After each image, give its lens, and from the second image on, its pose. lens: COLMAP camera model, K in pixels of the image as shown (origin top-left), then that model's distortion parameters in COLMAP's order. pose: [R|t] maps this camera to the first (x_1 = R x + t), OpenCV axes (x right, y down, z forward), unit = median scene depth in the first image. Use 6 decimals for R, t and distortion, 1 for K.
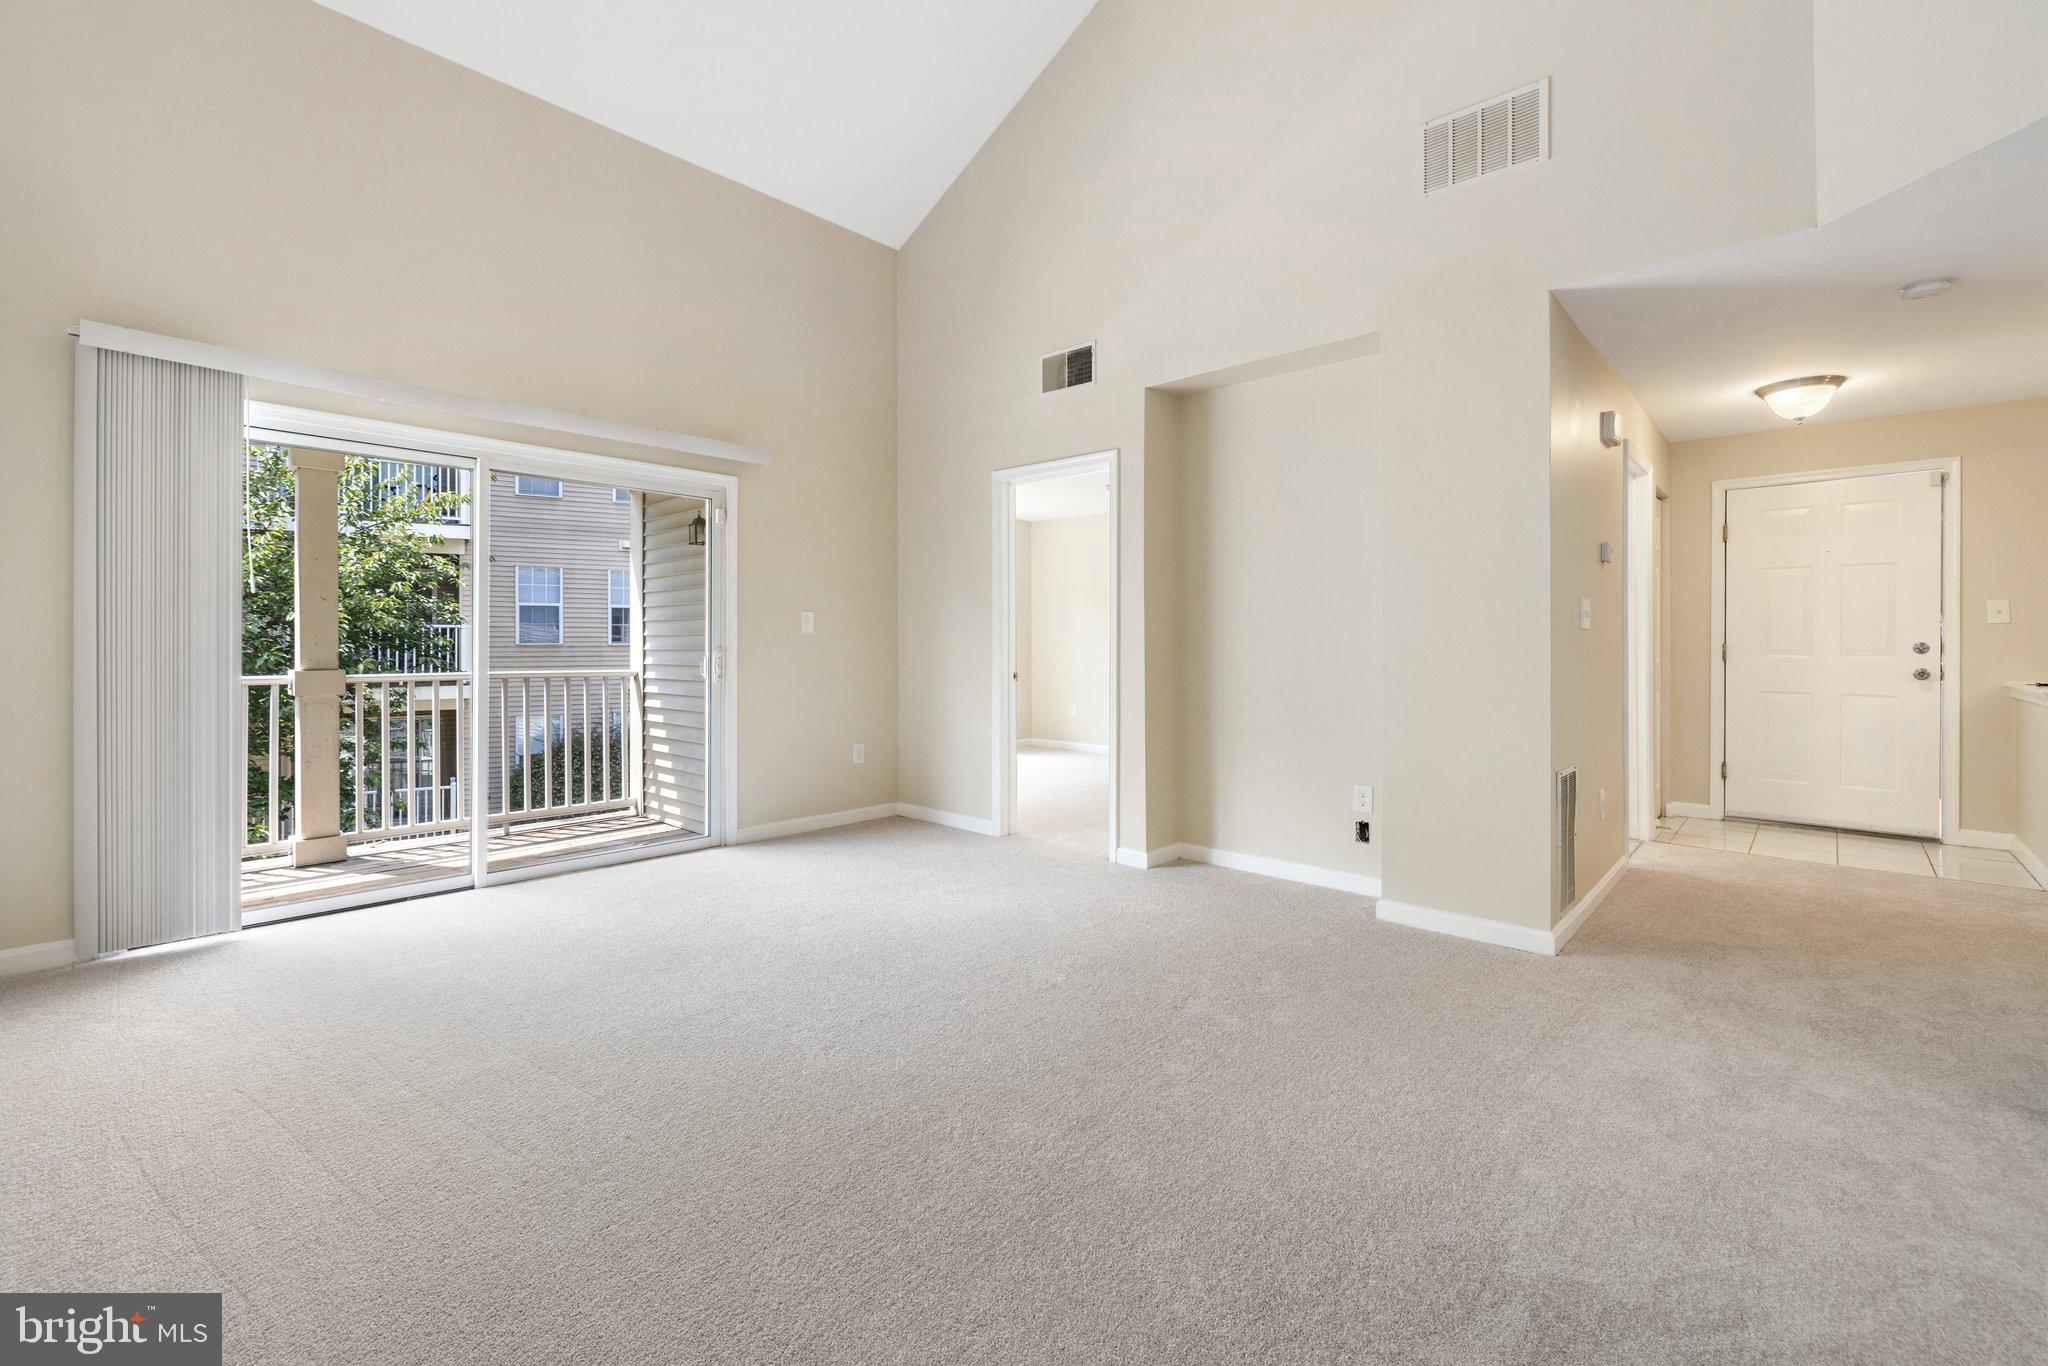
lens RADIAL K [[855.1, 0, 1025.8], [0, 855.1, 634.9], [0, 0, 1]] dist [0.005029, 0.000748]
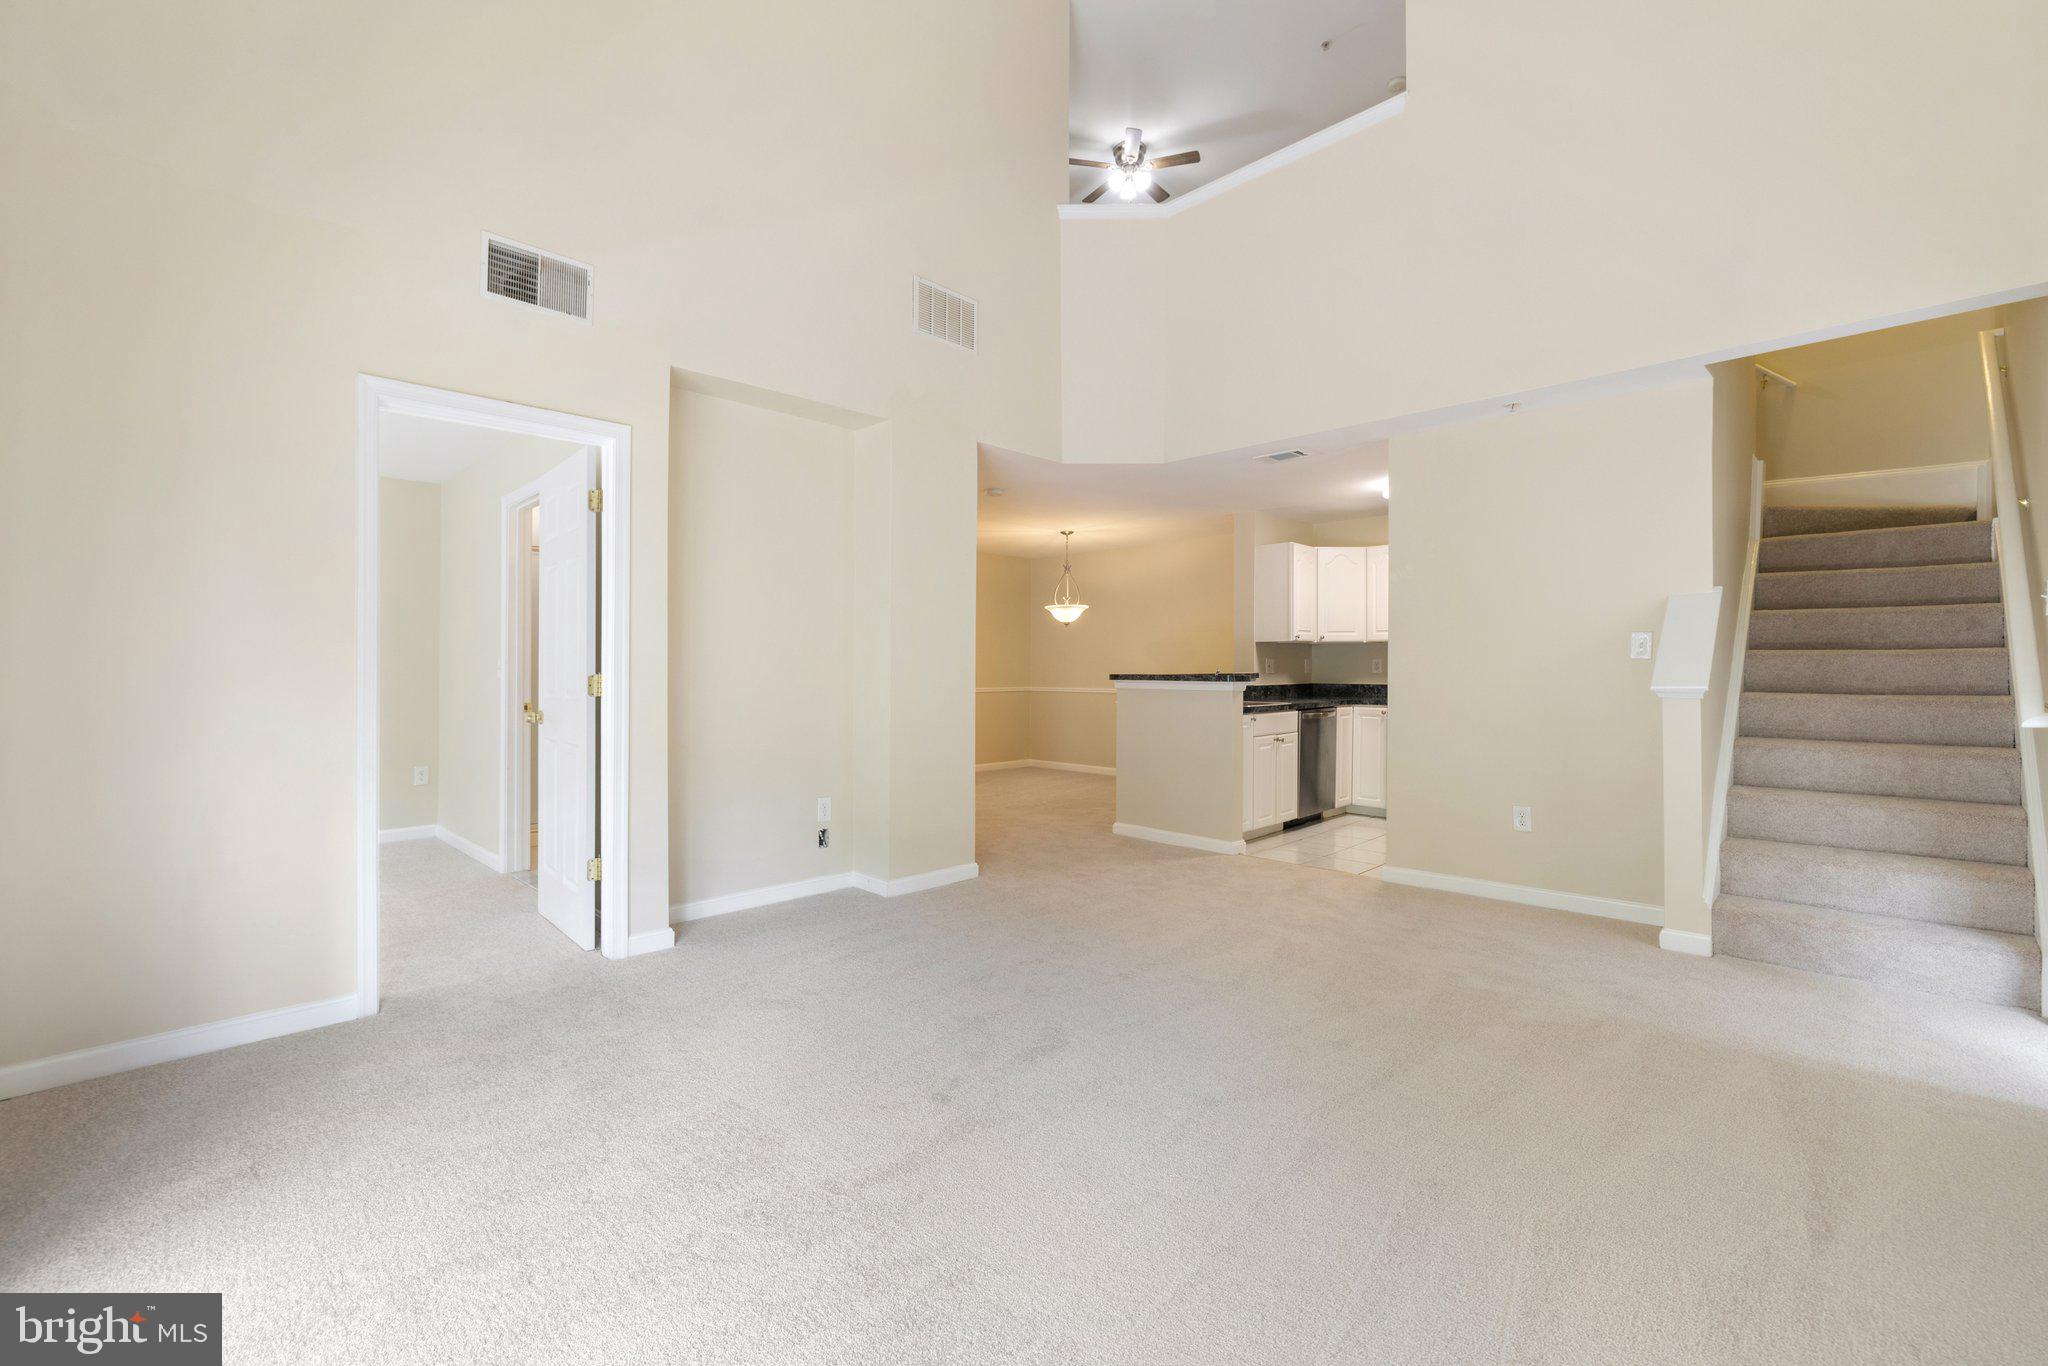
lens RADIAL K [[872.6, 0, 1013.2], [0, 872.6, 692.9], [0, 0, 1]] dist [0.001685, 0.001011]
pose [[0.026515, -0.030351, 0.999188, -0.626373], [-0.005874, 0.999517, 0.030517, -0.002100], [-0.999631, -0.006679, 0.026324, 0.579926]]
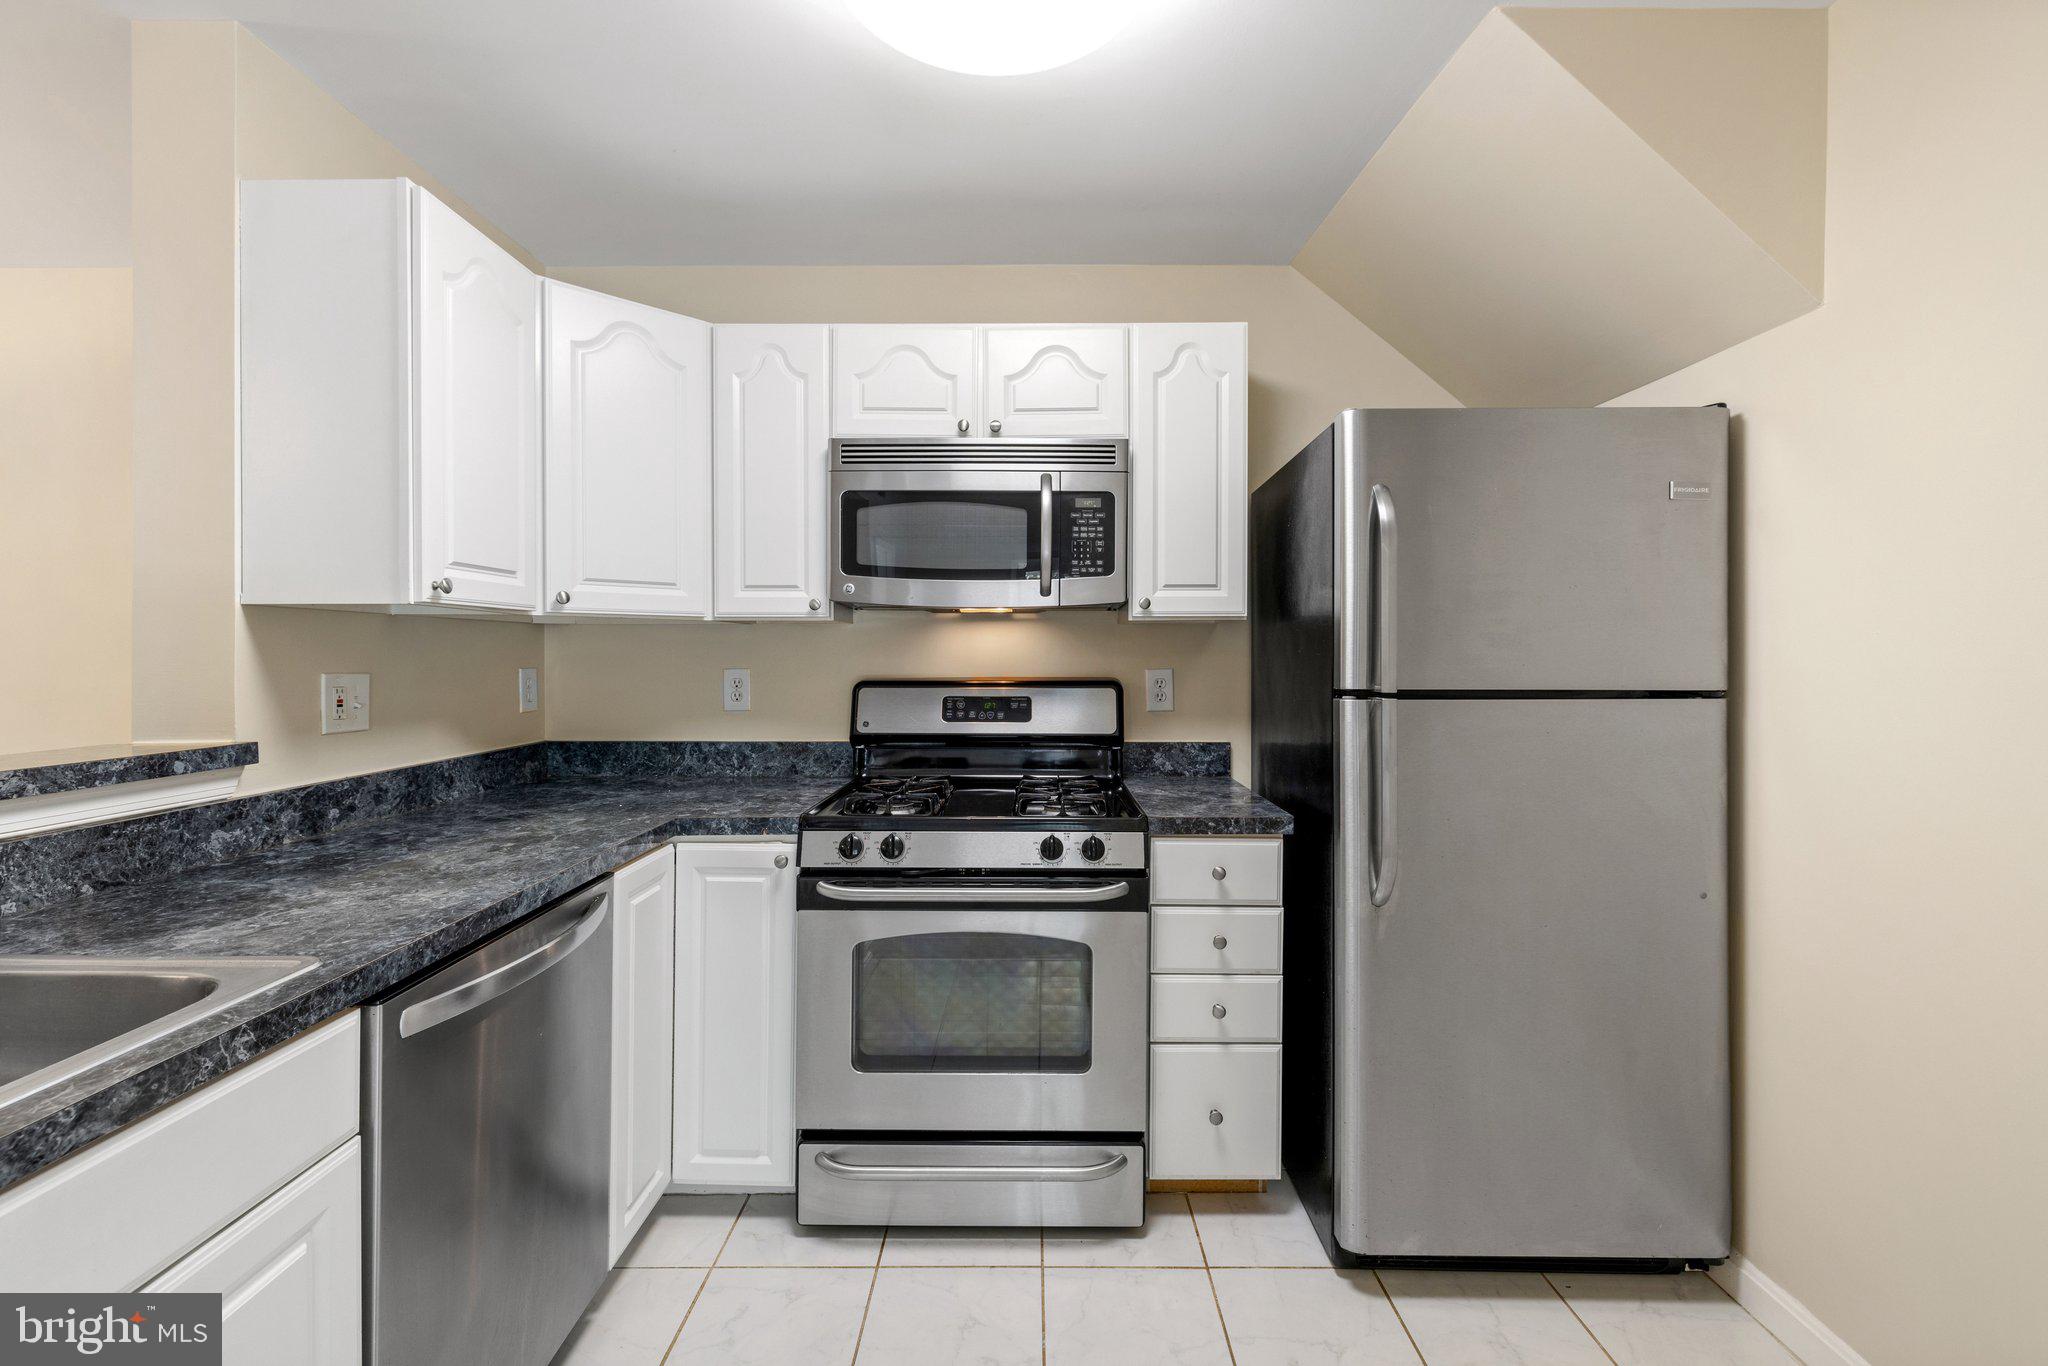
lens RADIAL K [[872.6, 0, 1024.7], [0, 872.6, 669.2], [0, 0, 1]] dist [0.001685, 0.001011]
pose [[-0.680183, -0.012035, 0.732943, 0.413754], [-0.006844, 0.999926, 0.010068, -0.025999], [-0.733010, 0.001831, -0.680215, 0.216581]]
